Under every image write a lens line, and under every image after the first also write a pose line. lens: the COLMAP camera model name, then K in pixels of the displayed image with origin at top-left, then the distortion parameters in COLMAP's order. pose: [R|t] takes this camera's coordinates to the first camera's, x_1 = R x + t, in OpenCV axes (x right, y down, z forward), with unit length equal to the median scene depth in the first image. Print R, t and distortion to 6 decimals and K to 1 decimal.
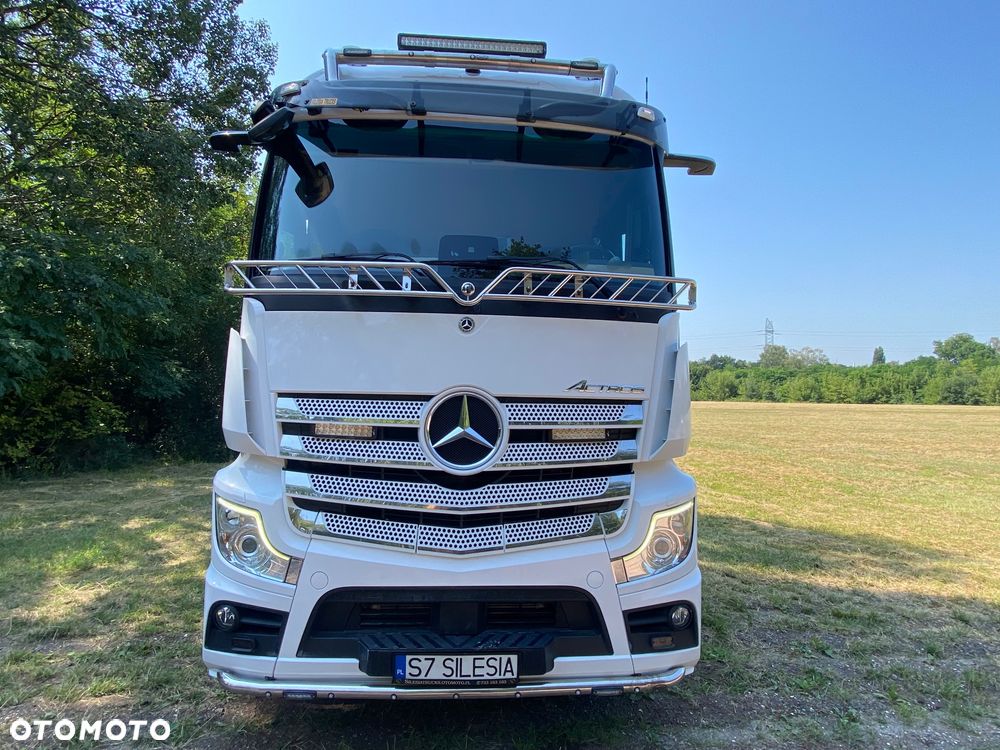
lens RADIAL K [[534.4, 0, 504.0], [0, 534.4, 373.2], [0, 0, 1]] dist [0.004117, -0.010271]
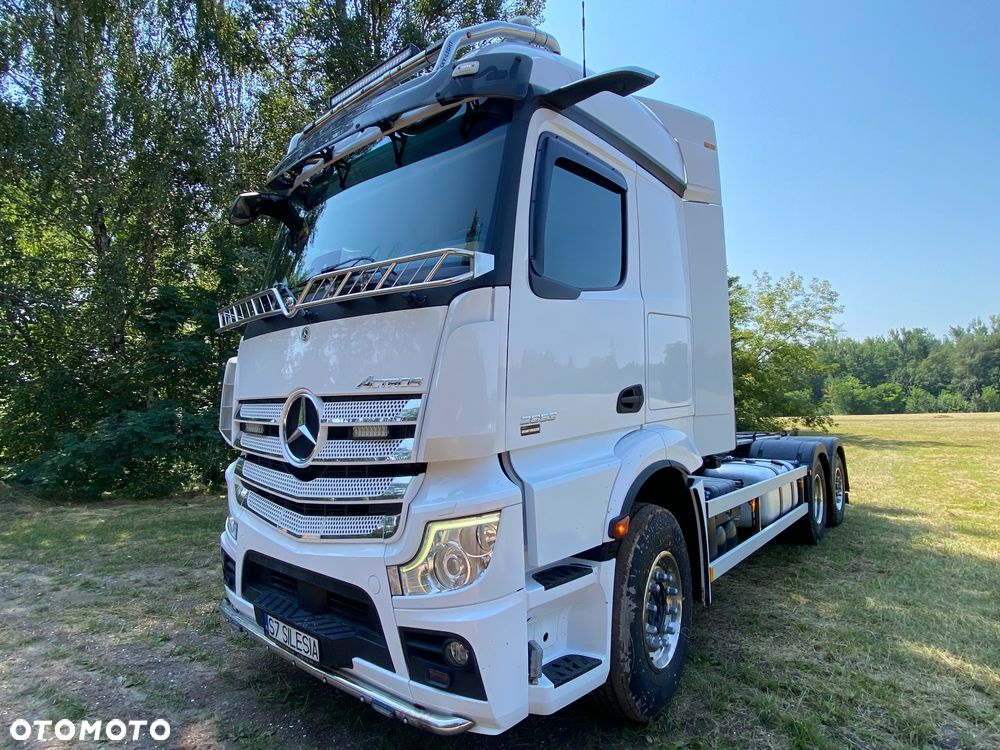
lens RADIAL K [[534.4, 0, 496.7], [0, 534.4, 372.7], [0, 0, 1]] dist [0.004117, -0.010271]
pose [[0.718308, -0.076390, -0.691518, 0.907125], [0.054568, 0.997078, -0.053463, 0.066232], [0.693582, 0.000668, 0.720378, 0.418690]]
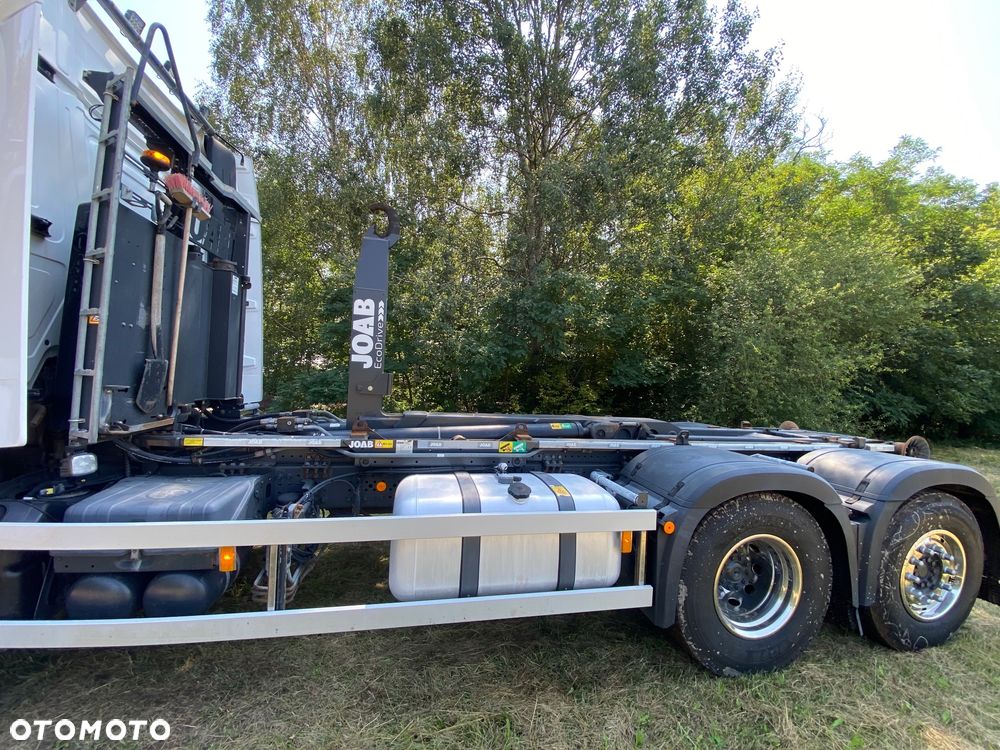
lens RADIAL K [[413.2, 0, 527.5], [0, 413.2, 367.6], [0, 0, 1]] dist [-0.009415, -0.002601]
pose [[0.161914, -0.034063, -0.986217, 1.059984], [0.008291, 0.999416, -0.033157, 0.140388], [0.986770, -0.002808, 0.162102, 2.564437]]
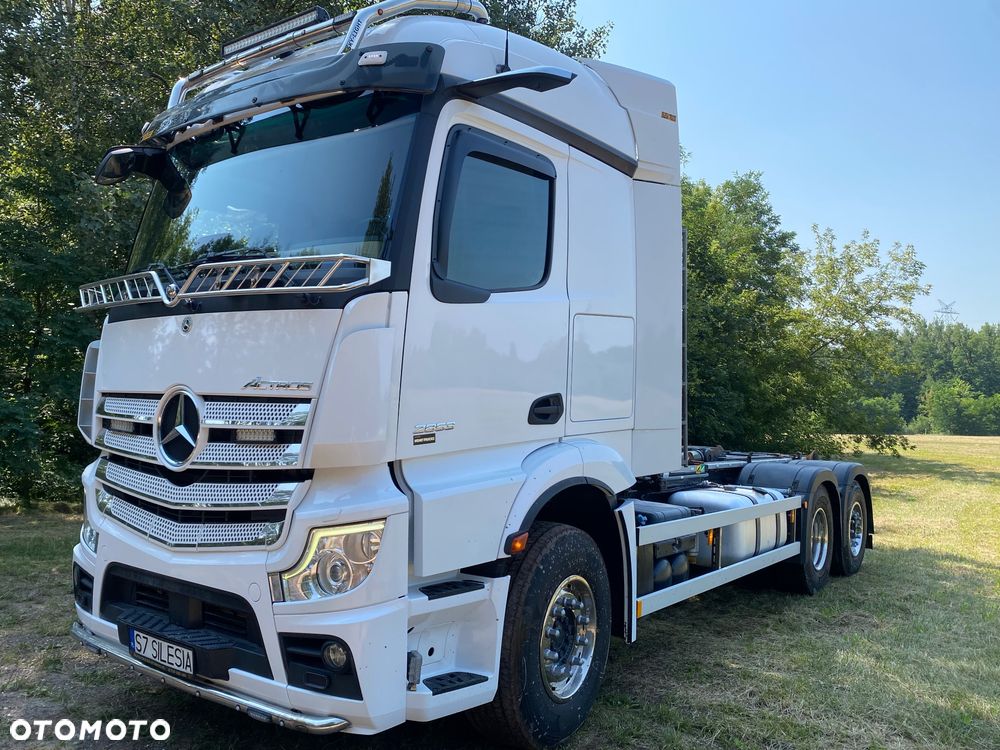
lens RADIAL K [[809.1, 0, 498.4], [0, 809.1, 368.2], [0, 0, 1]] dist [-0.017553, 0.032929]
pose [[0.762633, -0.031375, -0.646070, 1.262289], [0.014389, 0.999399, -0.031549, 0.044852], [0.646672, 0.014764, 0.762626, 0.180080]]
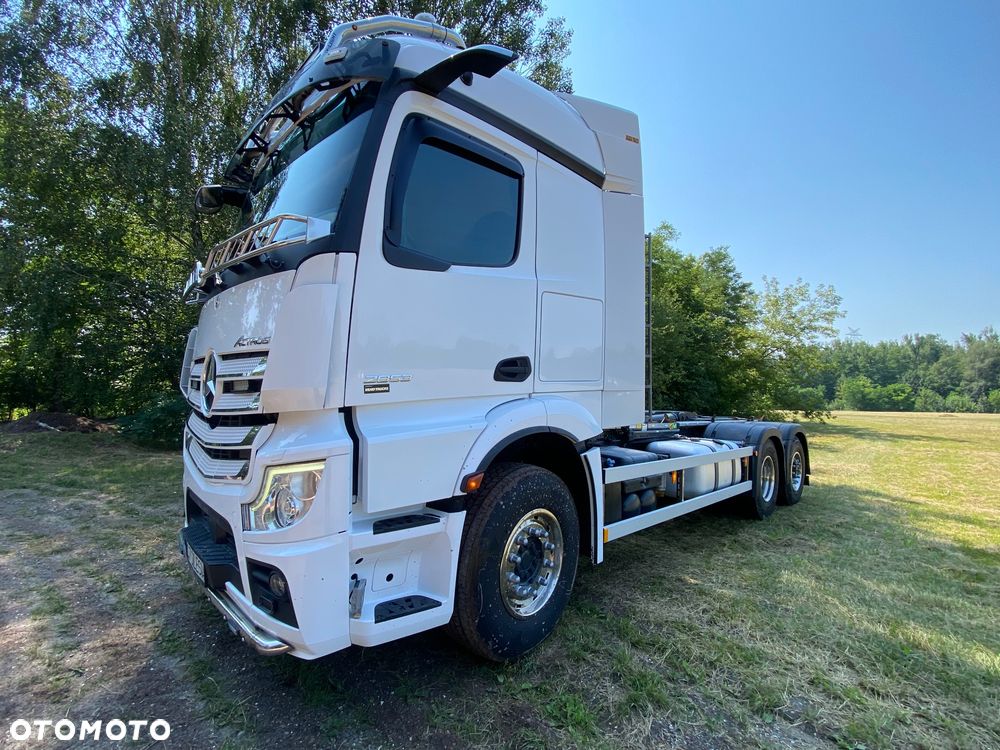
lens RADIAL K [[449.0, 0, 498.1], [0, 449.0, 376.0], [0, 0, 1]] dist [-0.003371, -0.006517]
pose [[0.645336, -0.033741, -0.763153, 1.082662], [0.018847, 0.999423, -0.028250, 0.120914], [0.763666, 0.003847, 0.645600, 0.739336]]
